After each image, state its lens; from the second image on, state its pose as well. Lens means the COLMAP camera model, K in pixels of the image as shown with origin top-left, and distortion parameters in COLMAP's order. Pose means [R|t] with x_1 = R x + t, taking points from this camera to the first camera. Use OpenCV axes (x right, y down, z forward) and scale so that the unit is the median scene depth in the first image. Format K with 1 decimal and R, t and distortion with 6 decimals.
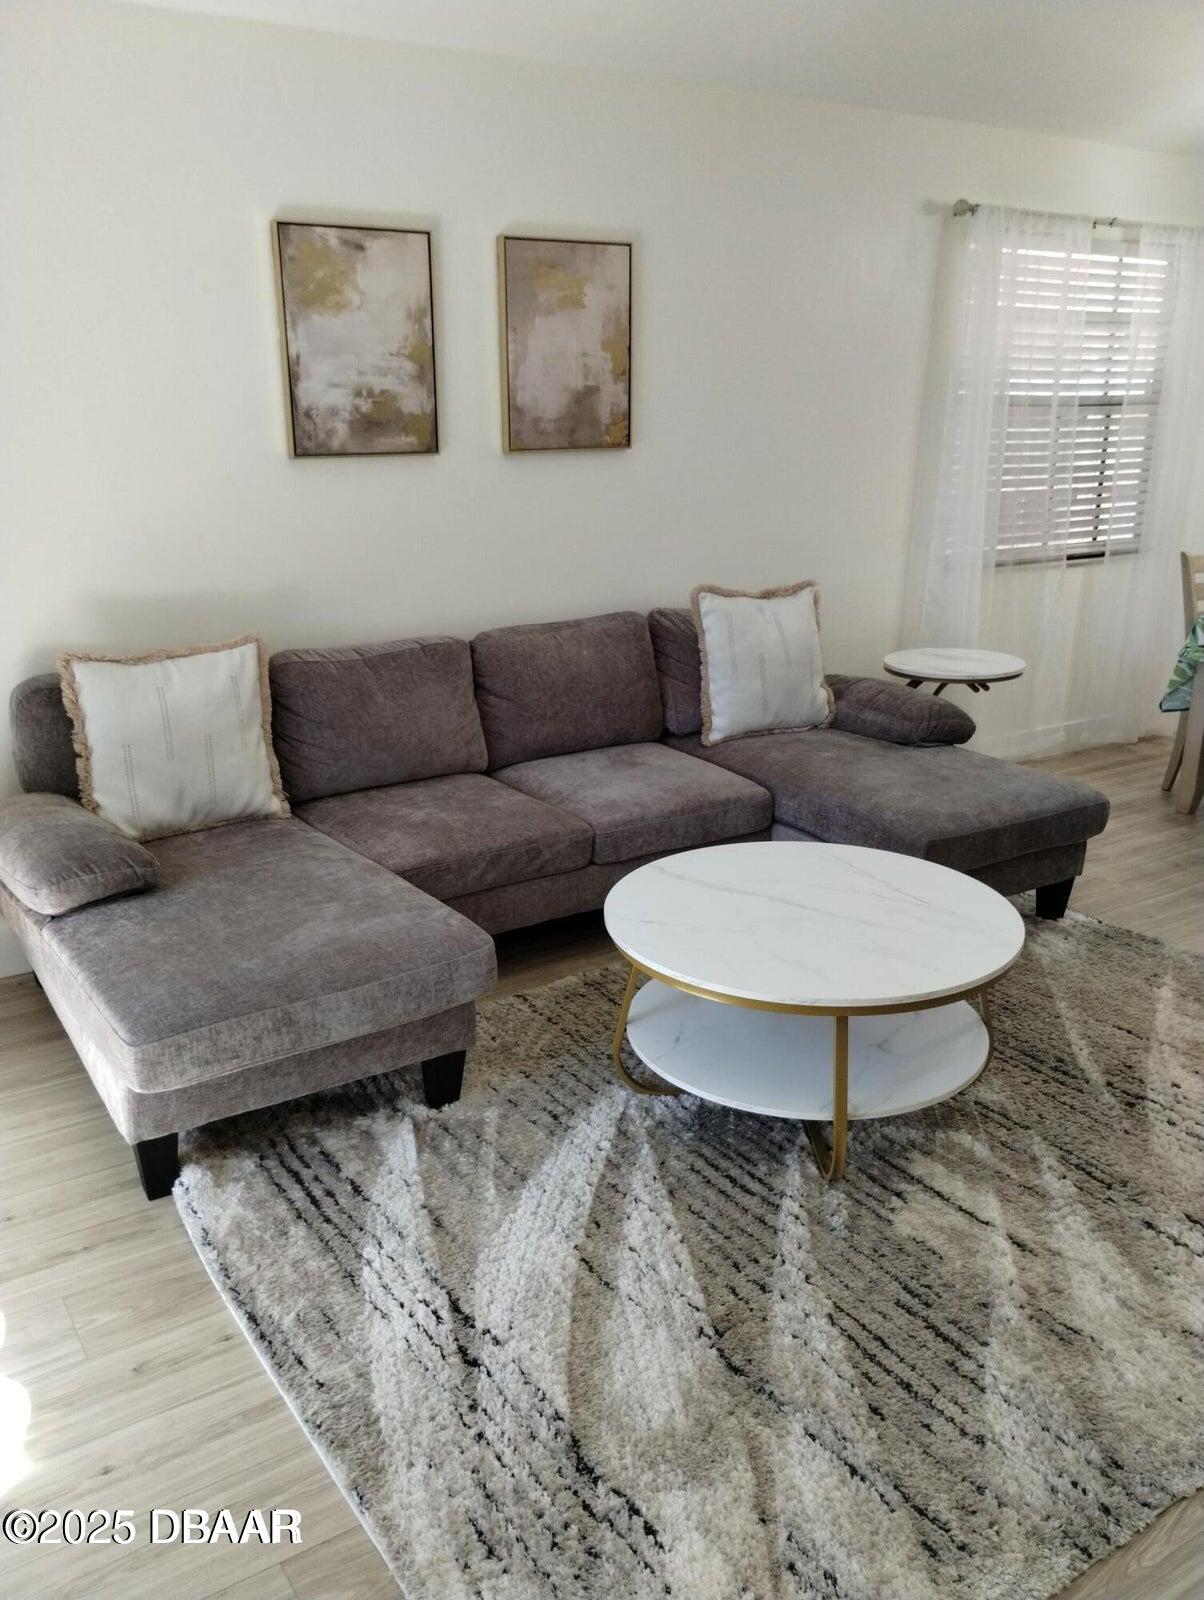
lens RADIAL K [[1329.7, 0, 602.9], [0, 1329.7, 817.7], [0, 0, 1]] dist [0.069598, -0.099175]
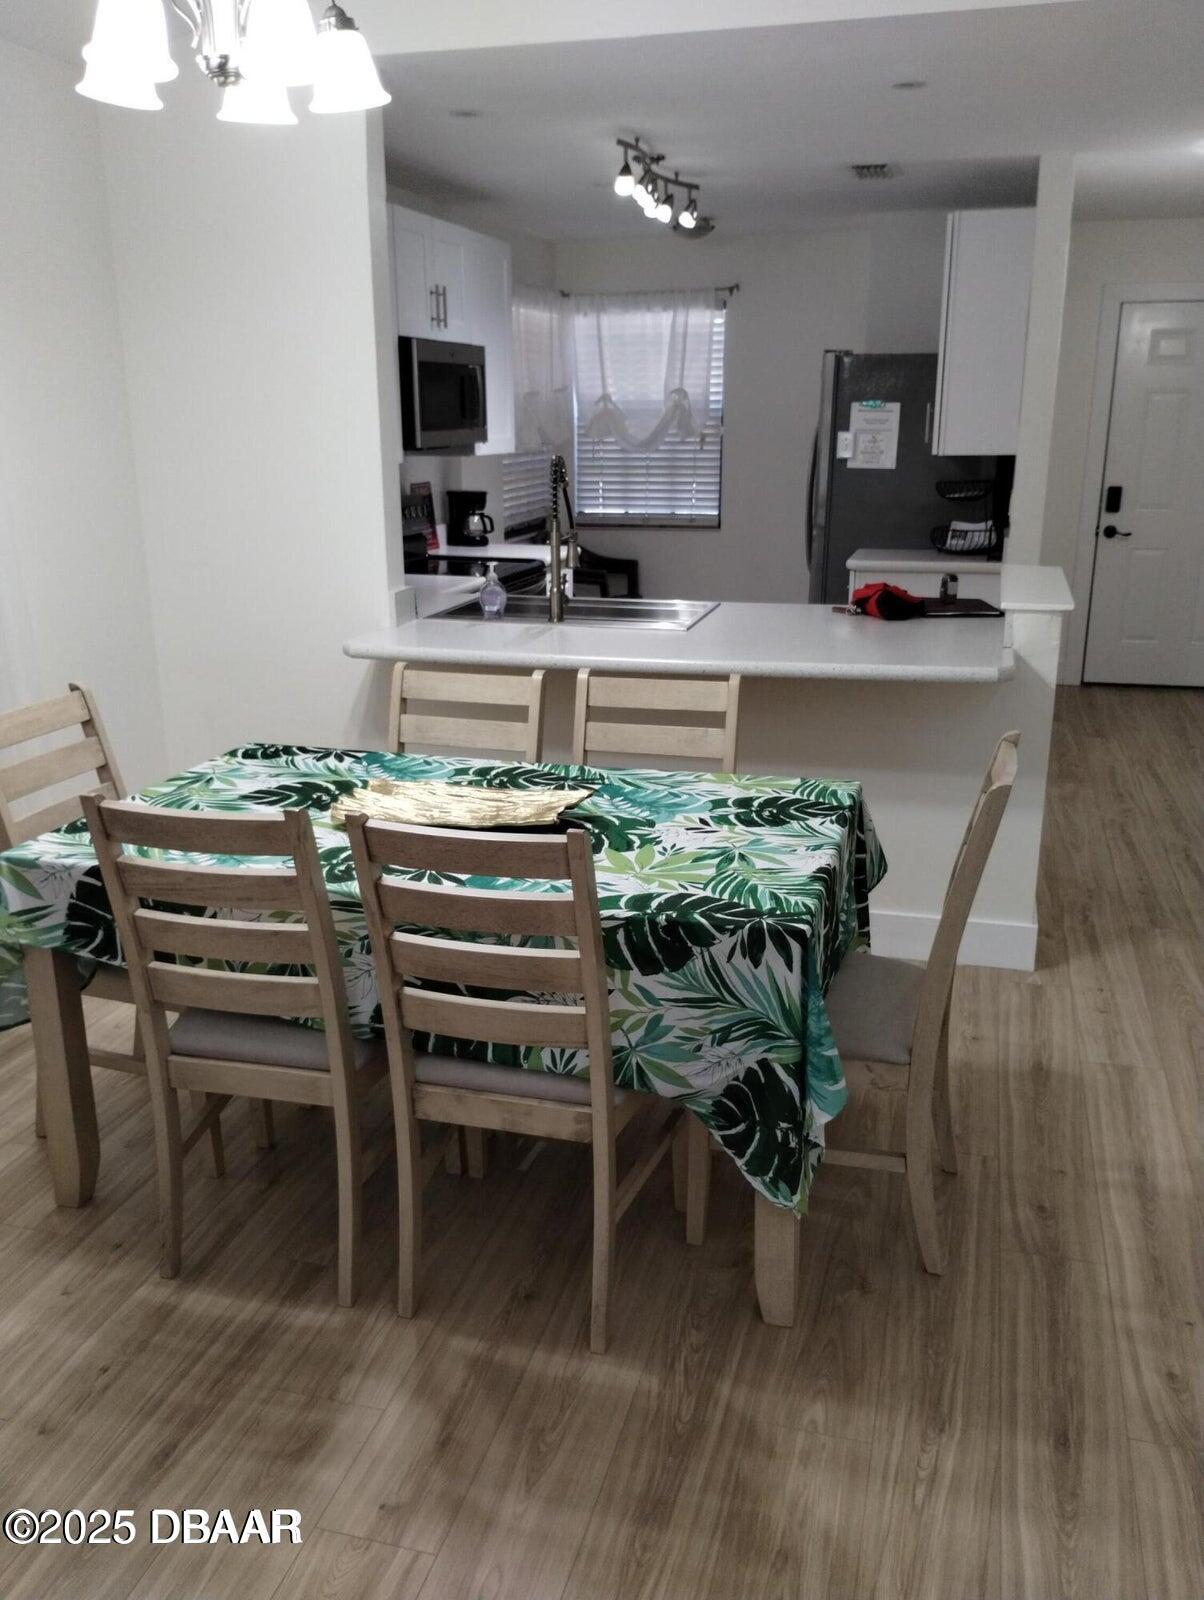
lens RADIAL K [[1329.7, 0, 602.9], [0, 1329.7, 817.7], [0, 0, 1]] dist [0.069598, -0.099175]
pose [[0.748830, -0.198470, 0.632347, 0.414656], [0.205025, 0.976678, 0.063750, -0.207947], [-0.630252, 0.081909, 0.772058, 0.651785]]
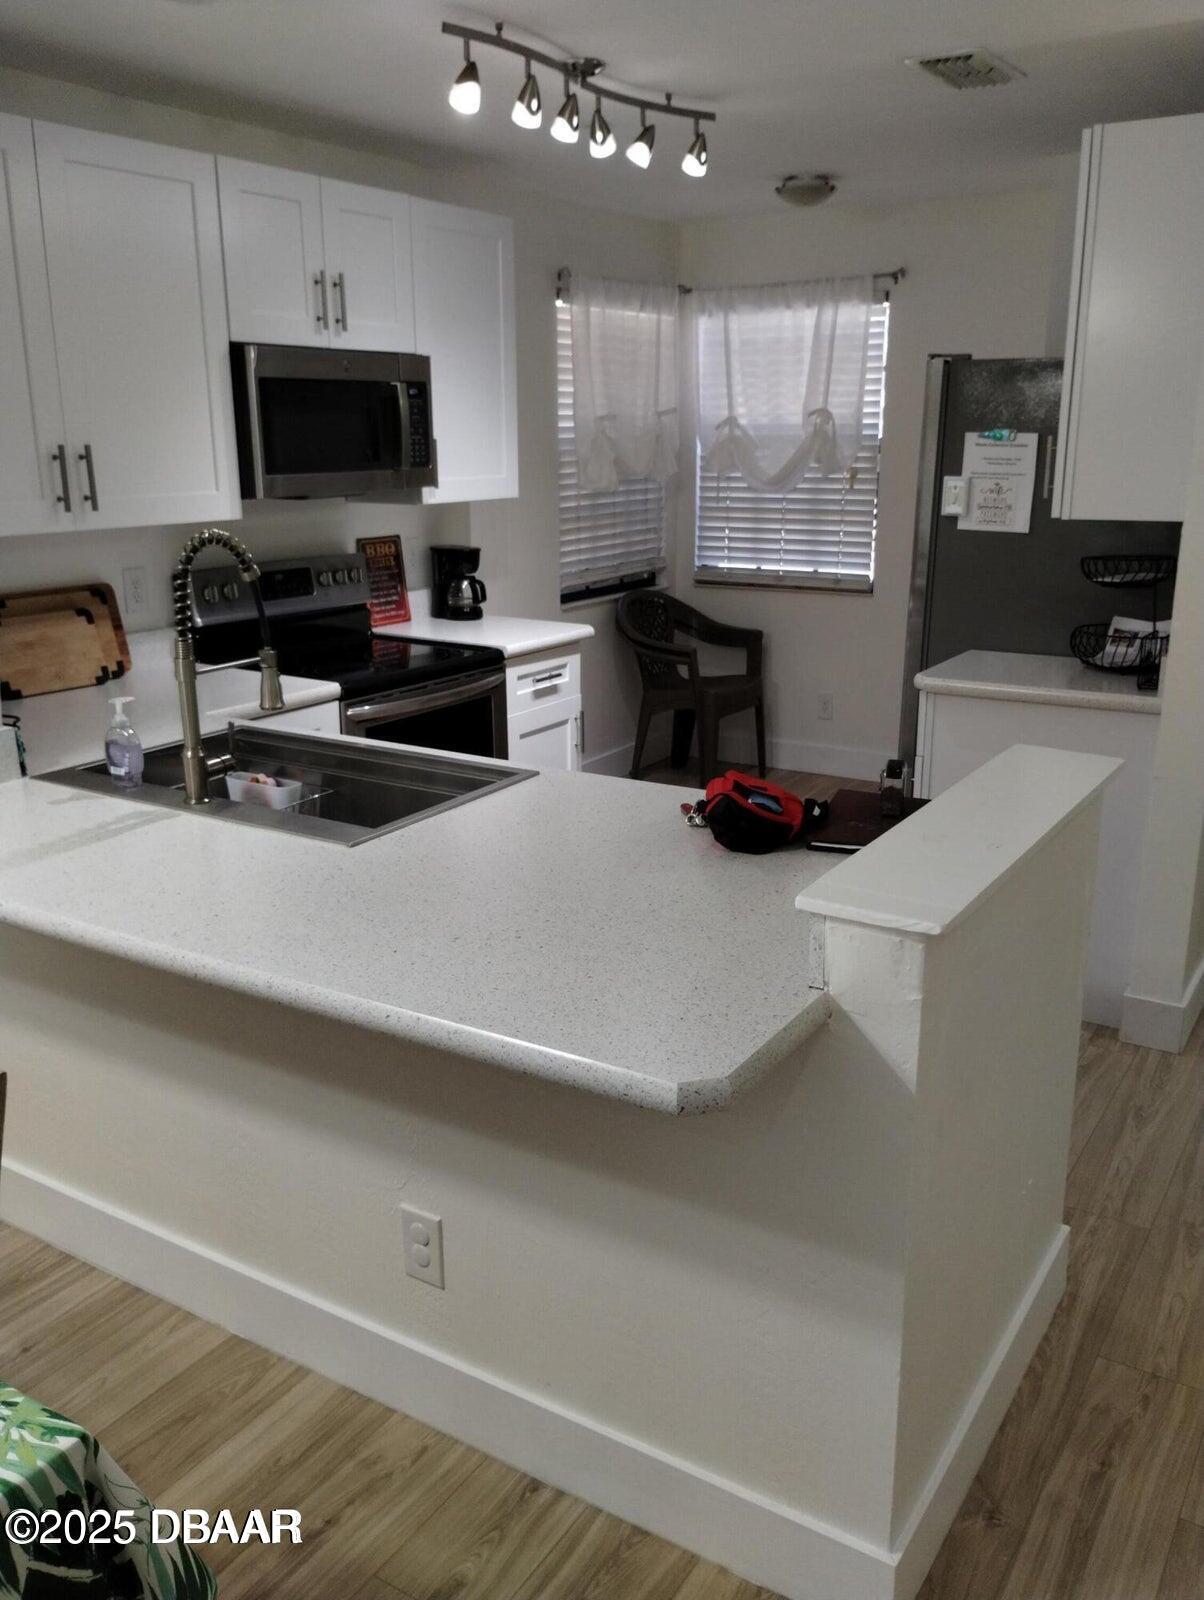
lens RADIAL K [[1327.4, 0, 611.3], [0, 1327.4, 800.7], [0, 0, 1]] dist [0.052286, -0.081297]
pose [[0.906775, -0.120896, 0.403909, 1.060408], [0.133837, 0.990996, -0.003844, -0.277732], [-0.399808, 0.057543, 0.914791, 0.831841]]
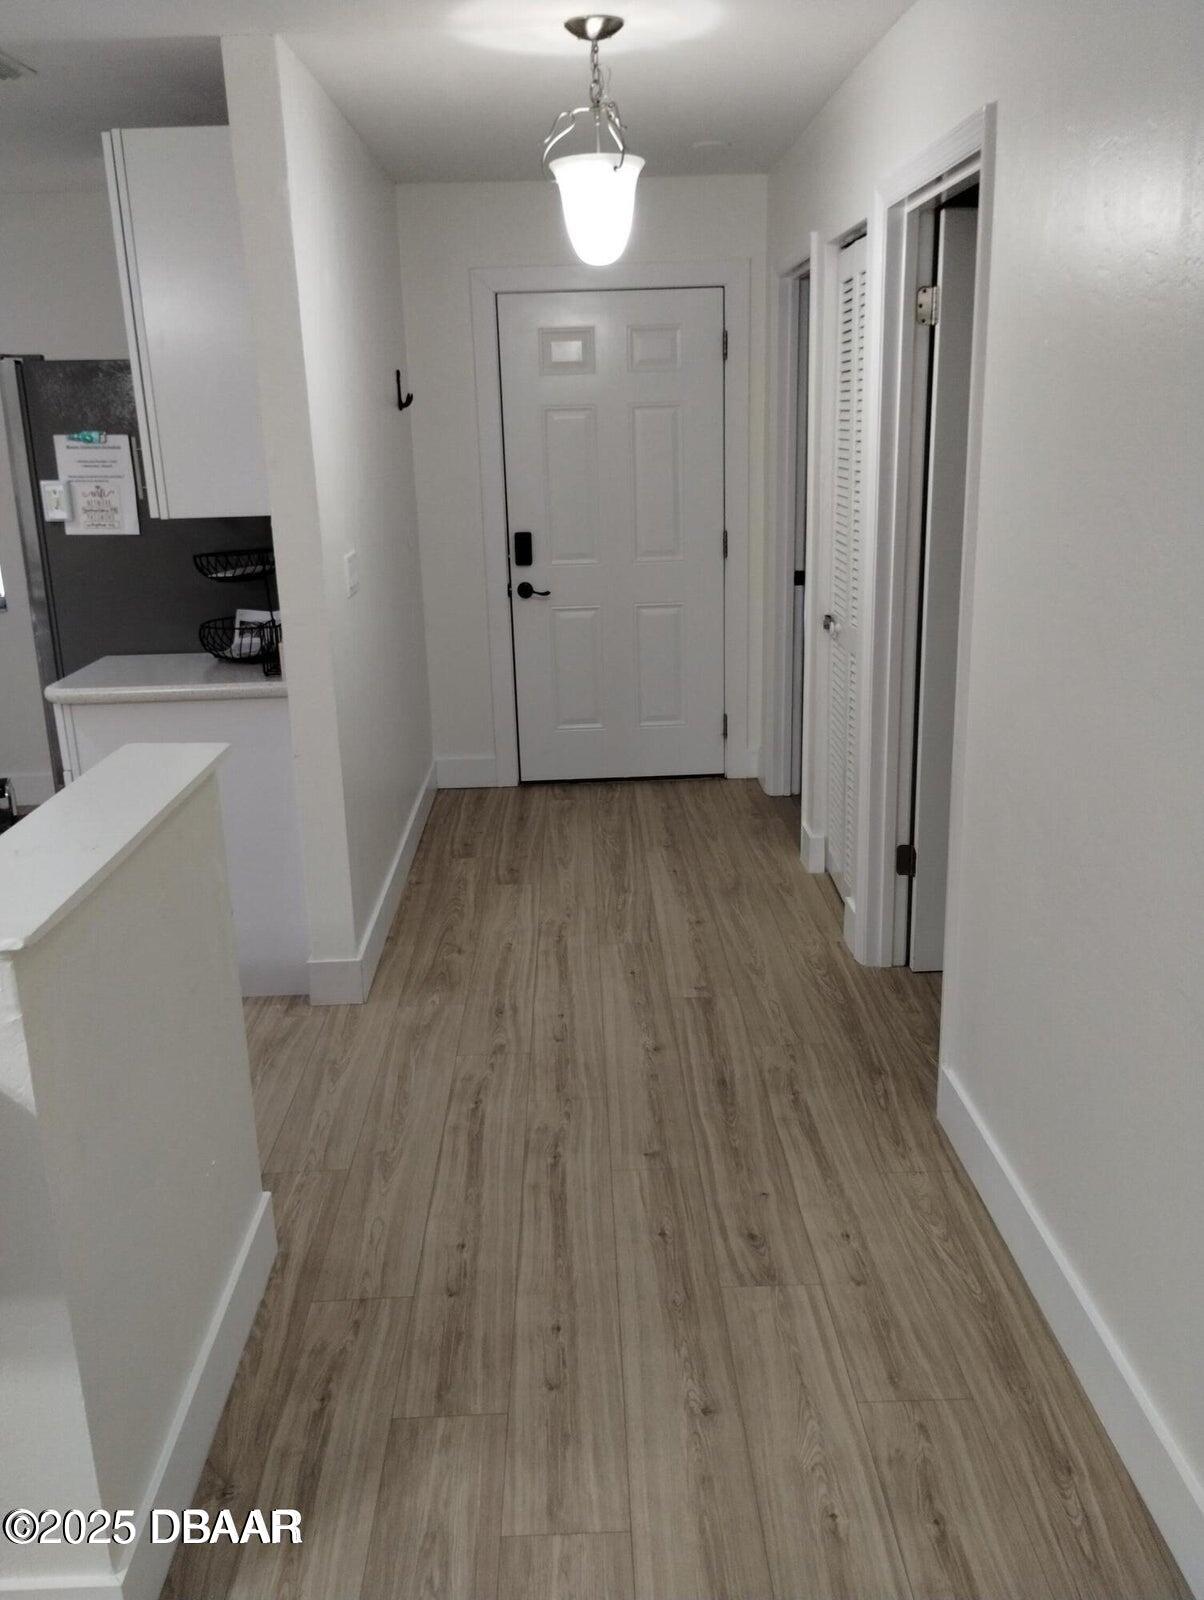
lens RADIAL K [[1324.3, 0, 593.7], [0, 1324.3, 804.0], [0, 0, 1]] dist [0.060803, -0.083637]
pose [[0.525372, -0.255066, 0.811742, 1.088267], [0.283014, 0.952076, 0.115991, -0.264210], [-0.802426, 0.168796, 0.572381, 0.793348]]
